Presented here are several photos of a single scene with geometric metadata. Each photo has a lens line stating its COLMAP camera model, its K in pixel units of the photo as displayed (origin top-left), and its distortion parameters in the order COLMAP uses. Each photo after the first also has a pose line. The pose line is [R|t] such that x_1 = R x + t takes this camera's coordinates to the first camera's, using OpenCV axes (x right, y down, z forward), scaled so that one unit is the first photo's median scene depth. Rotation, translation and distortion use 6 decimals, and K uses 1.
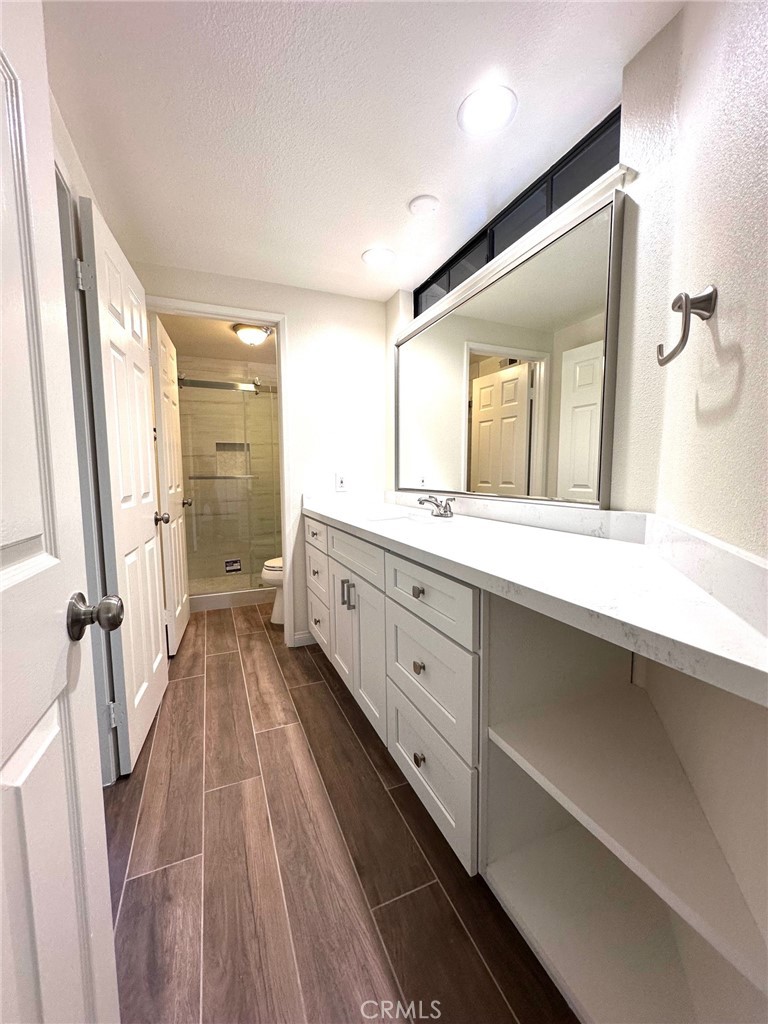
lens RADIAL K [[409.2, 0, 384.0], [0, 409.2, 512.0], [0, 0, 1]] dist [-0.000255, -0.000083]
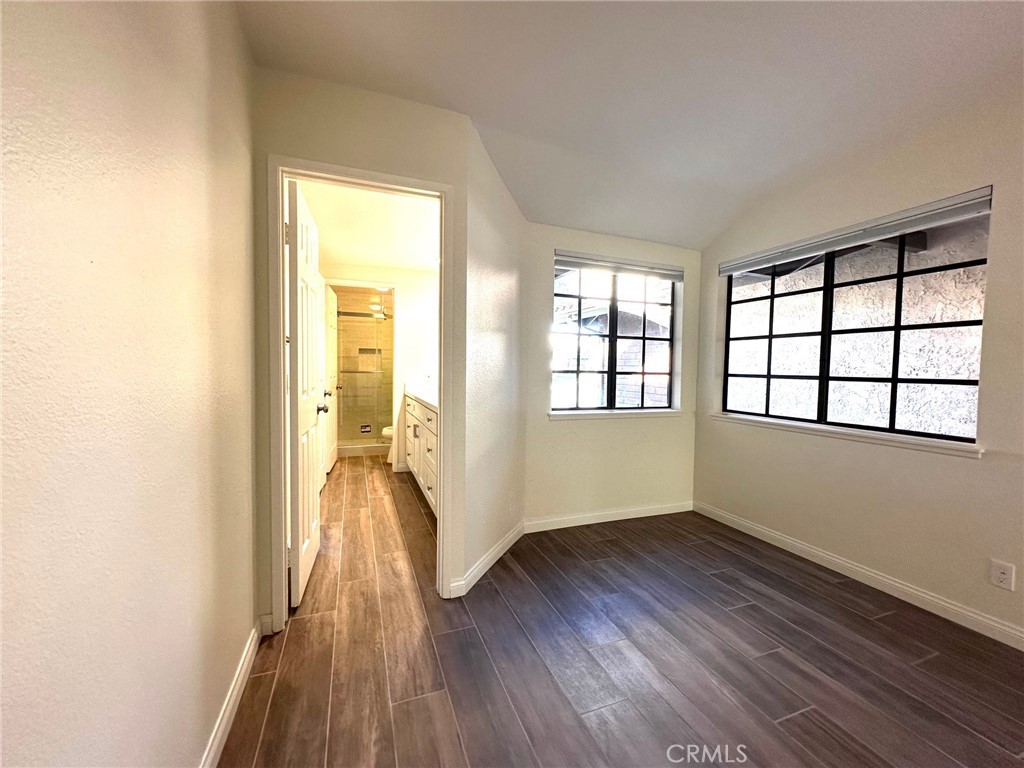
lens RADIAL K [[409.2, 0, 512.0], [0, 409.2, 384.0], [0, 0, 1]] dist [-0.000255, -0.000083]
pose [[0.999127, 0.021103, -0.036059, 0.370158], [-0.023041, 0.998264, -0.054207, 0.050882], [0.034853, 0.054991, 0.997878, -0.840042]]
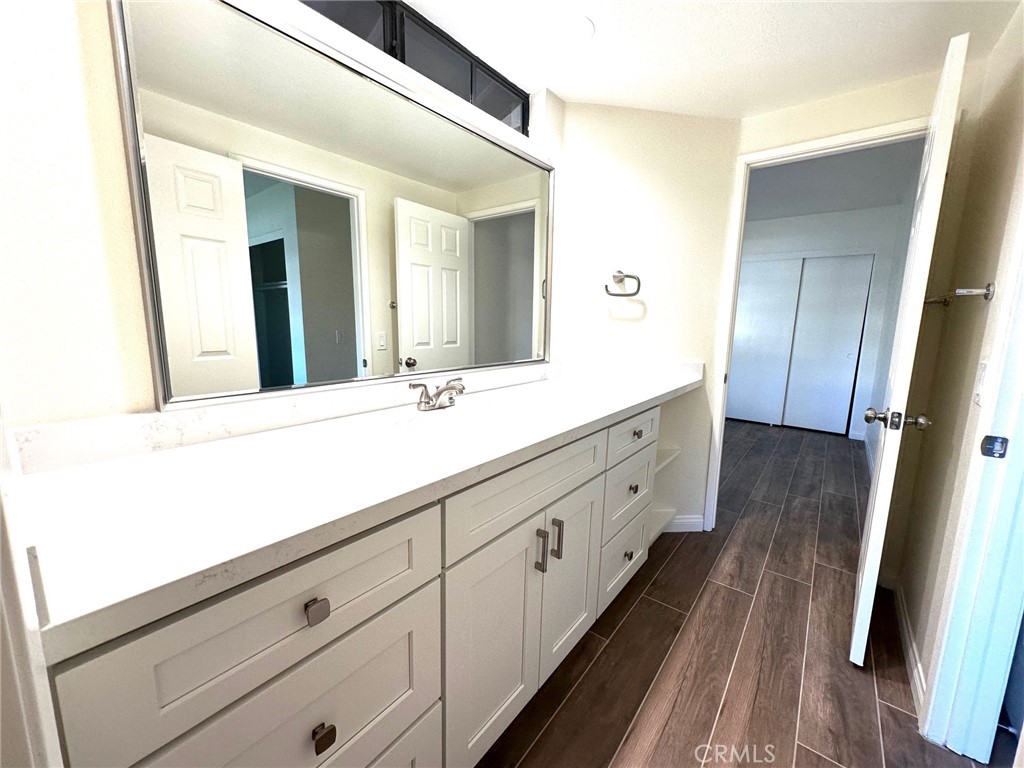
lens RADIAL K [[409.2, 0, 512.0], [0, 409.2, 384.0], [0, 0, 1]] dist [-0.000255, -0.000083]
pose [[-0.476526, -0.129969, 0.869500, -0.468688], [0.075235, 0.979356, 0.187621, -0.135832], [-0.875935, 0.154823, -0.456910, 1.043008]]
